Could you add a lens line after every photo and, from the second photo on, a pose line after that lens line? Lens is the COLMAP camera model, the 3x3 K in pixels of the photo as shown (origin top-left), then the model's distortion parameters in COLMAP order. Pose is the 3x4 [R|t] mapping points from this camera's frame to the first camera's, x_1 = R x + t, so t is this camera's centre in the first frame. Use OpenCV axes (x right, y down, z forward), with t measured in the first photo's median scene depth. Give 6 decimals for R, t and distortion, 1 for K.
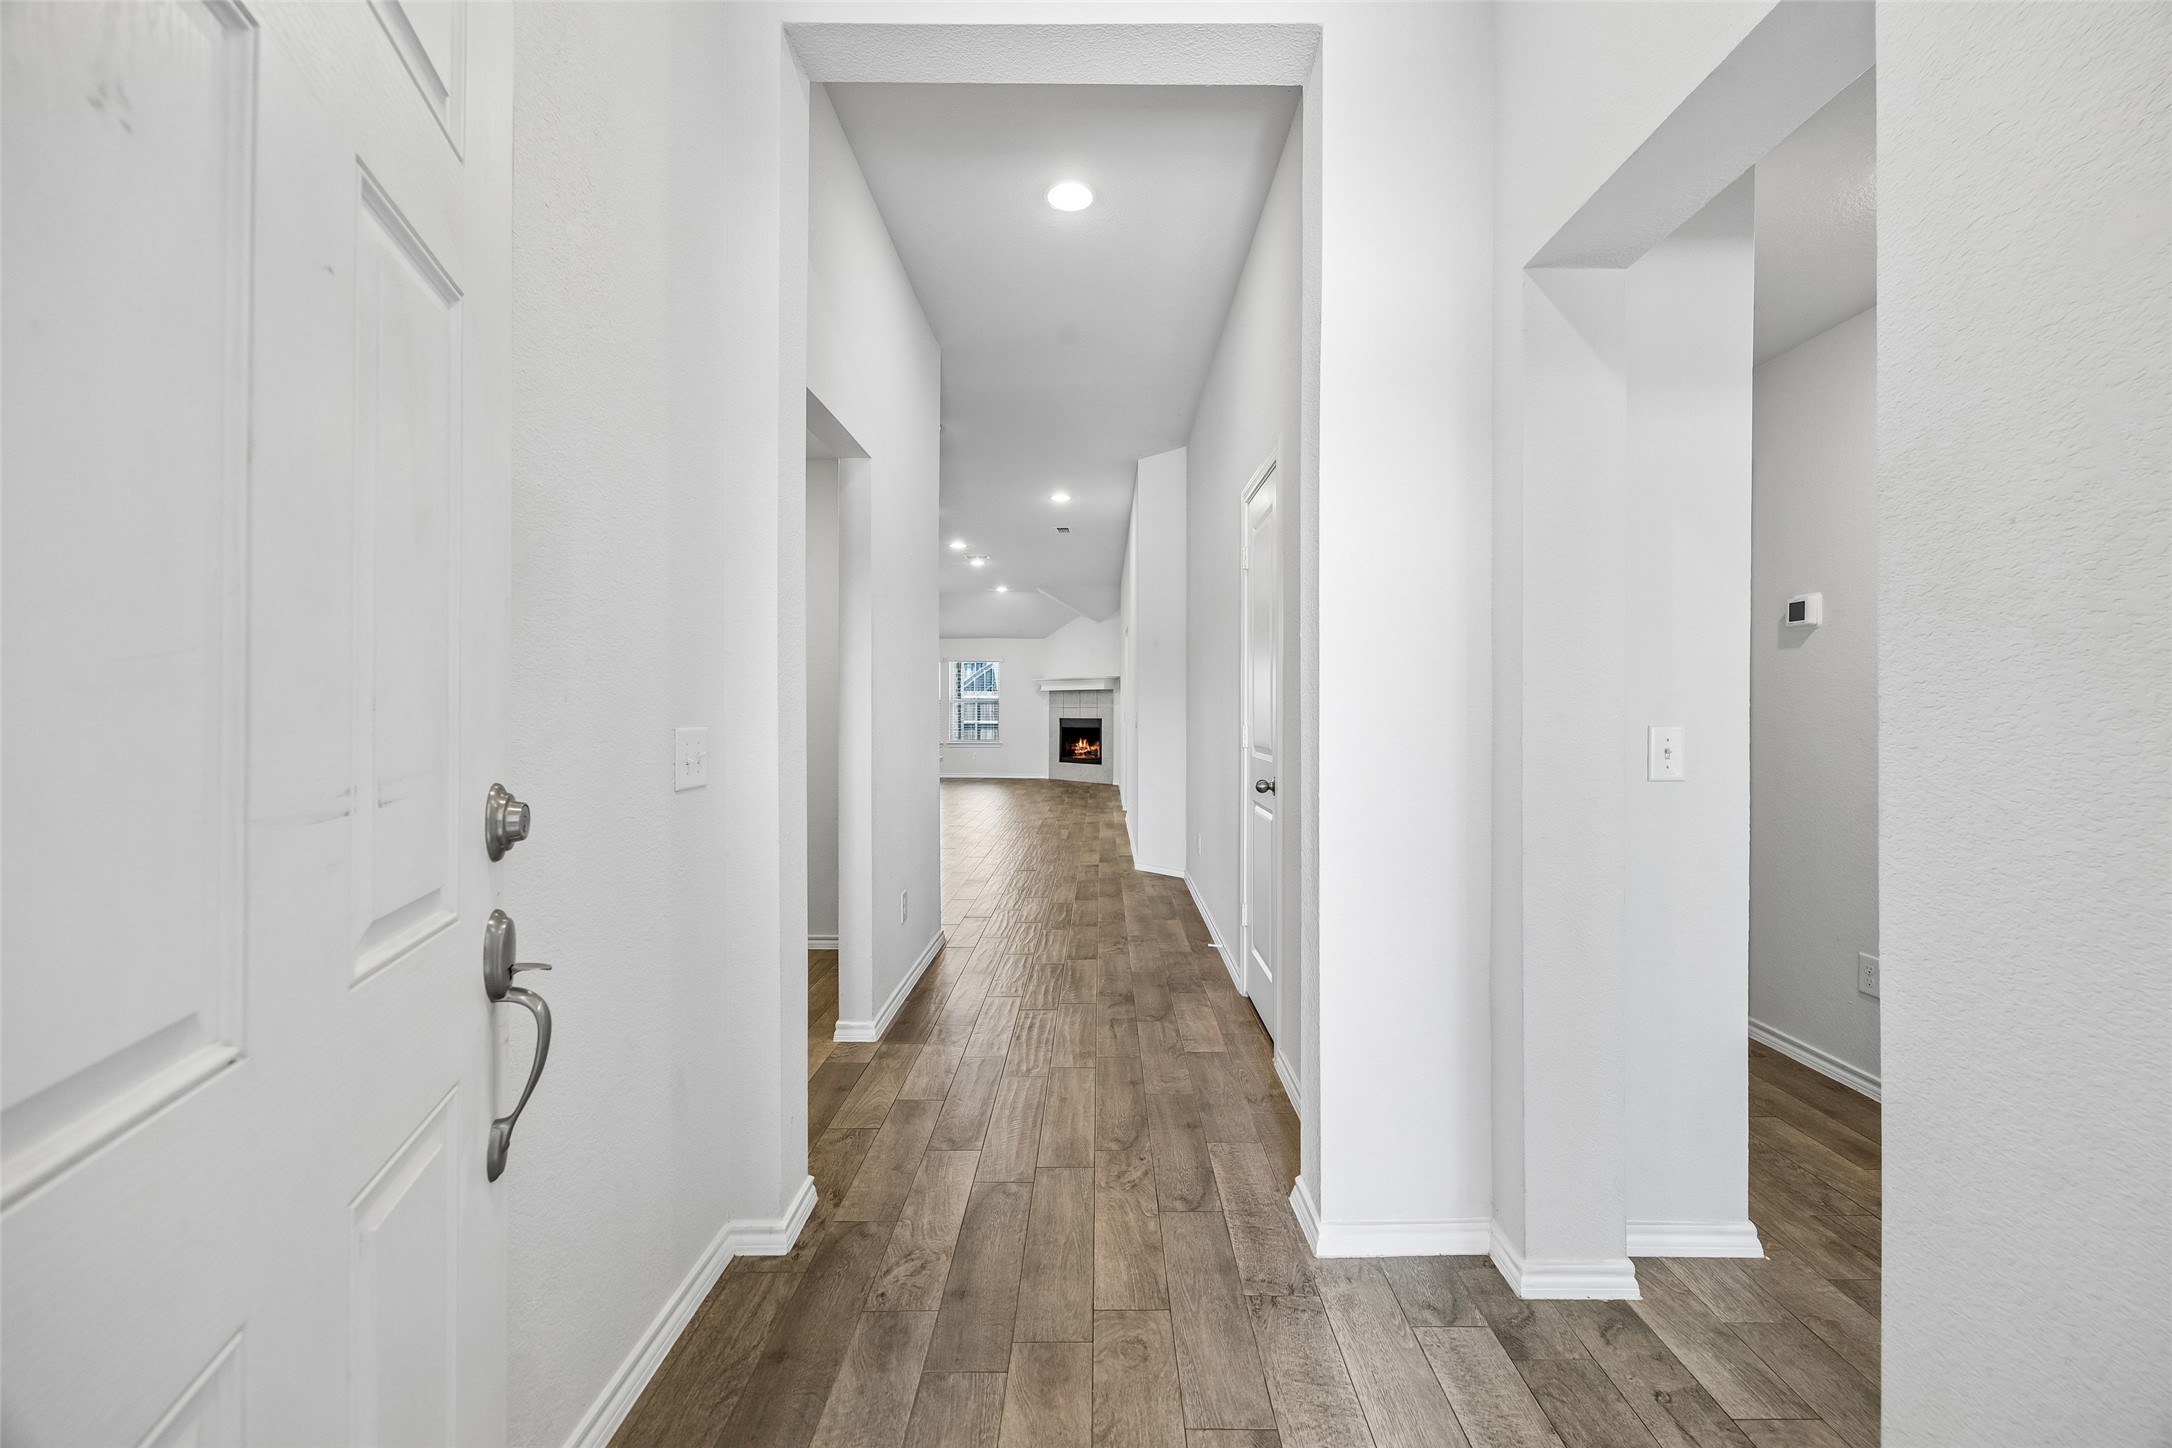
lens RADIAL K [[837.2, 0, 1082.6], [0, 837.2, 715.1], [0, 0, 1]] dist [0.000952, 0.000067]
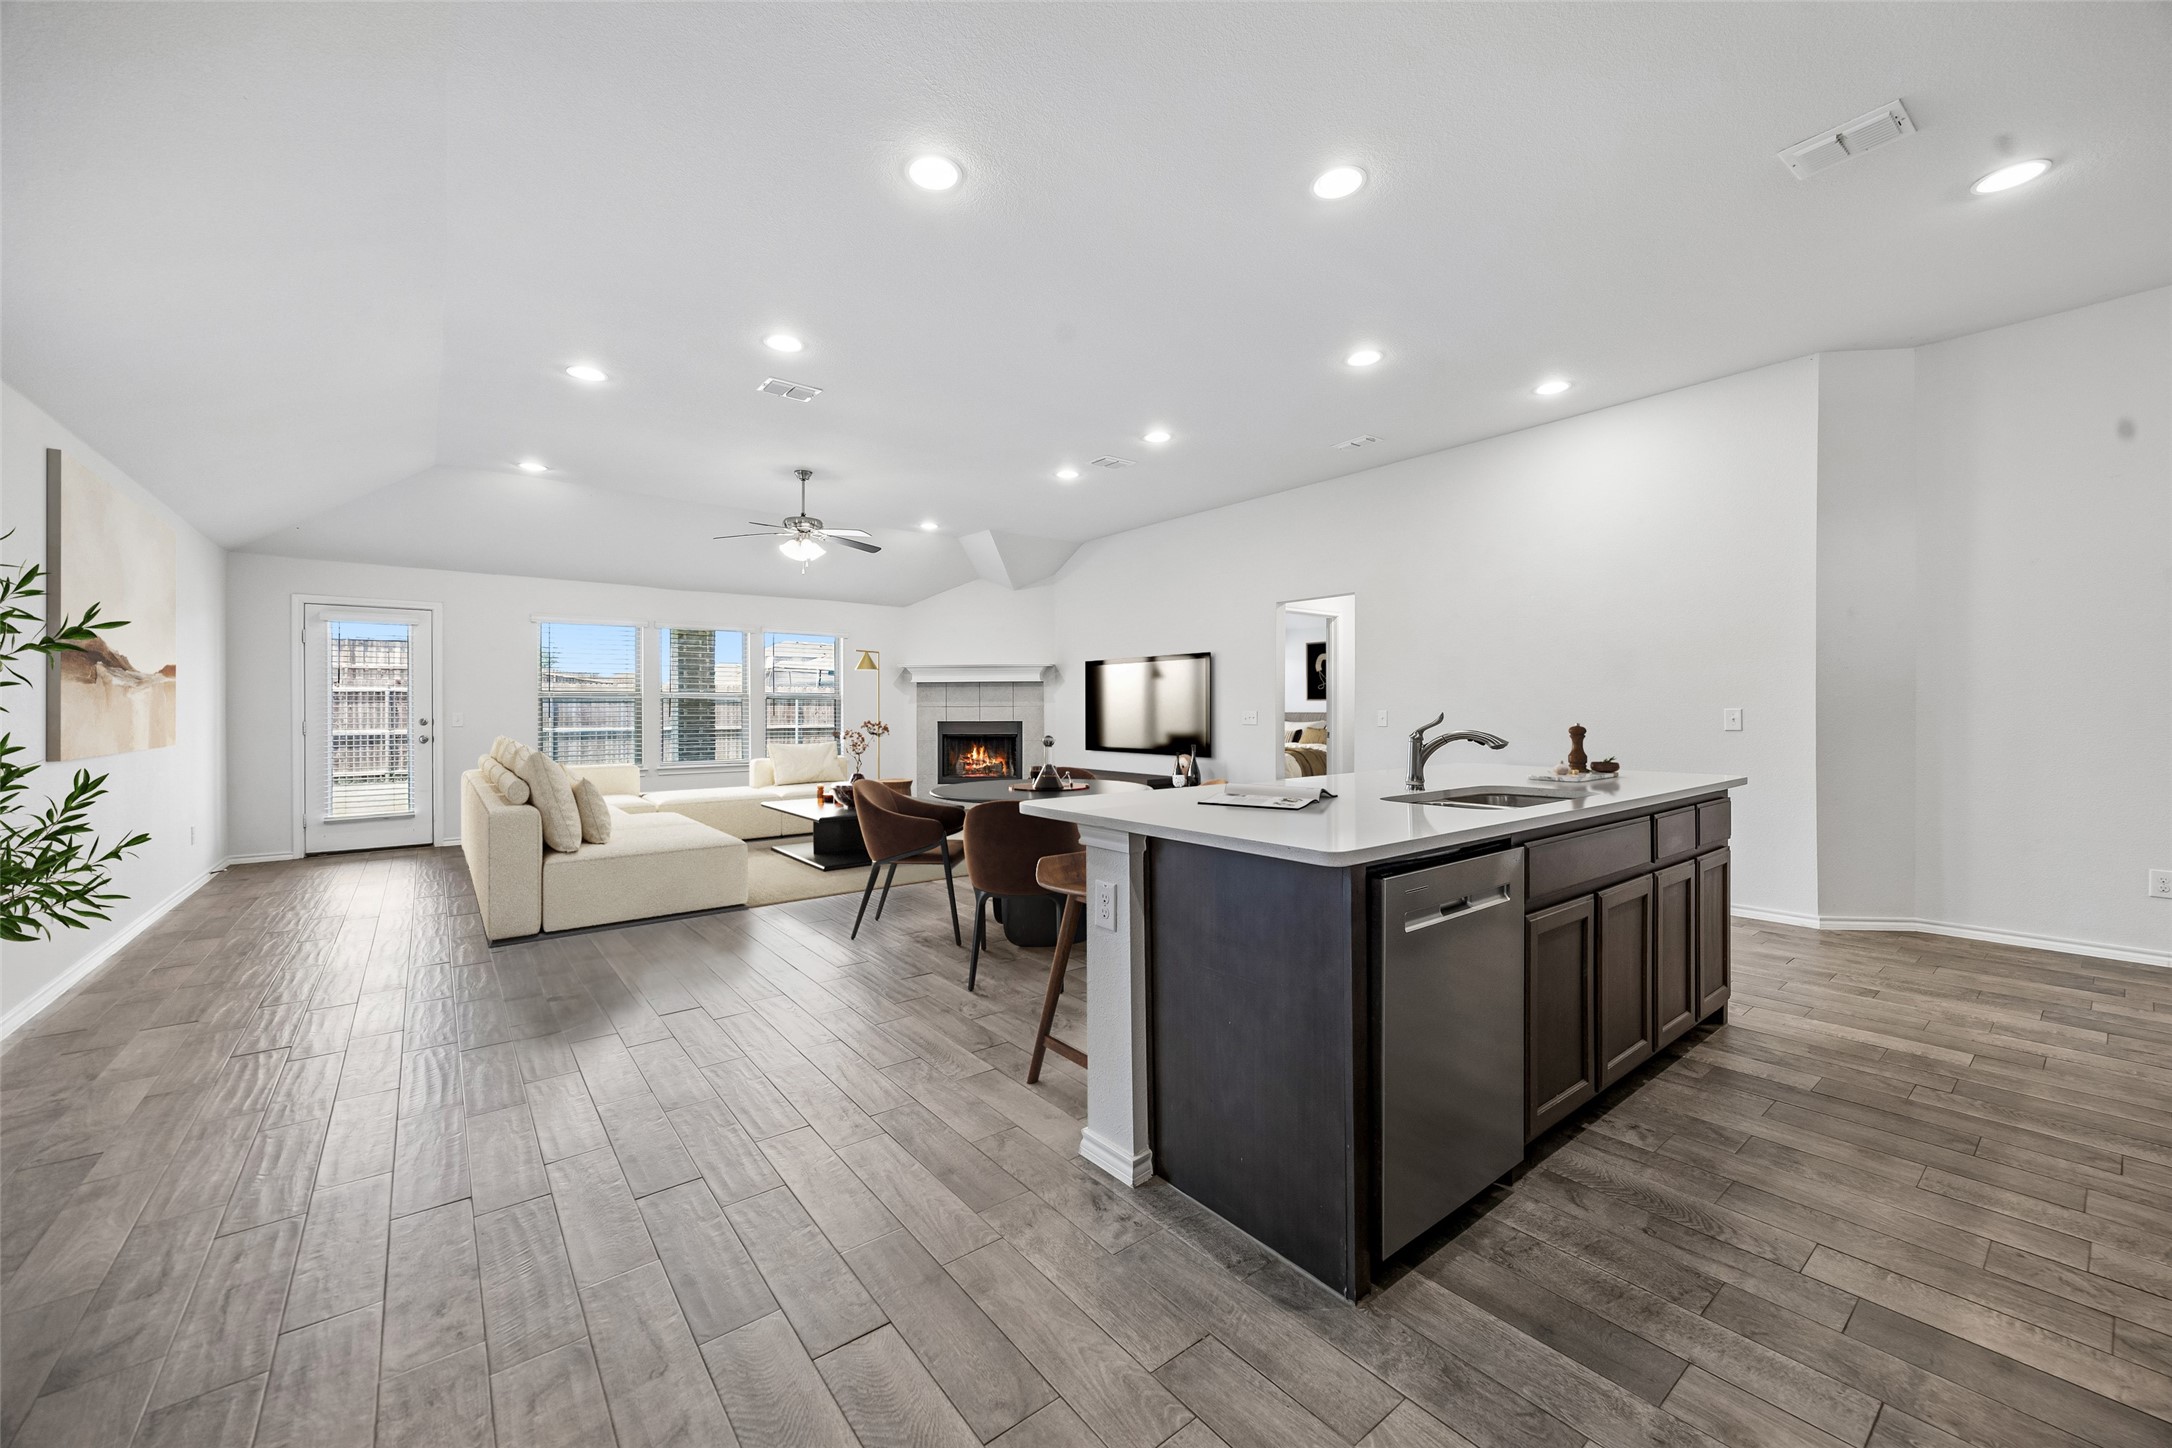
lens RADIAL K [[837.2, 0, 1085.5], [0, 837.2, 718.7], [0, 0, 1]] dist [0.000952, 0.000067]
pose [[0.772435, -0.003082, 0.635086, -0.379721], [0.004004, 0.999992, -0.000016, 0.001550], [-0.635081, 0.002555, 0.772441, 0.379450]]
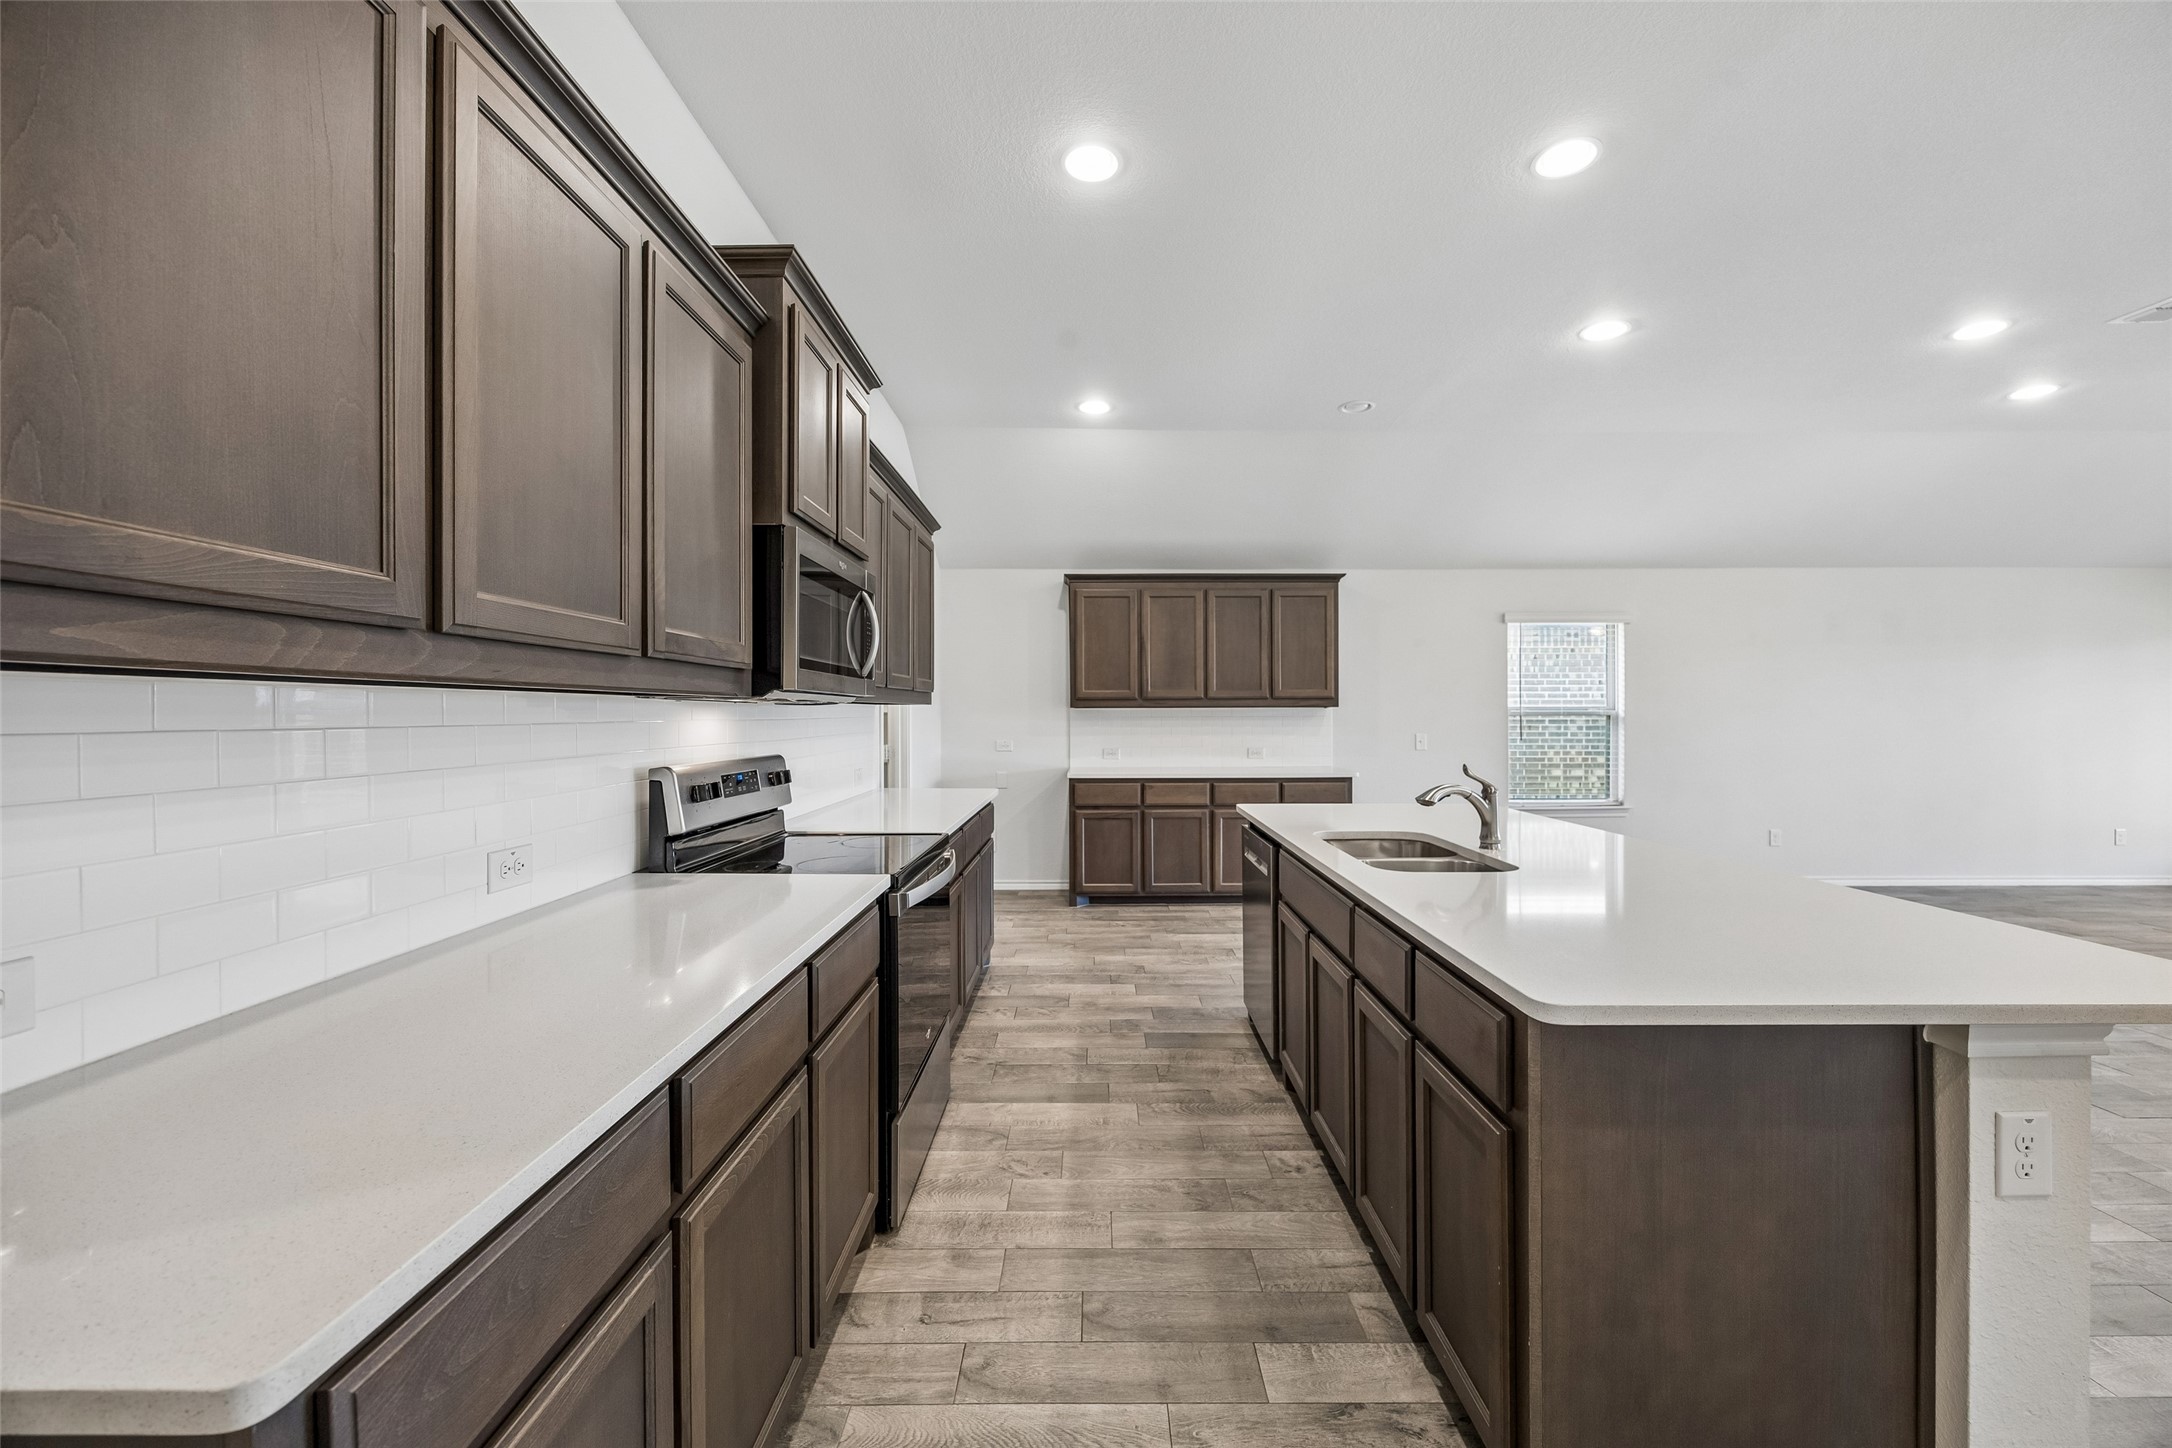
lens RADIAL K [[837.2, 0, 1110.2], [0, 837.2, 712.0], [0, 0, 1]] dist [0.000952, 0.000067]
pose [[0.036162, 0.001605, -0.999345, -0.021389], [-0.003599, 0.999992, 0.001476, -0.009960], [0.999339, 0.003544, 0.036168, 0.394254]]
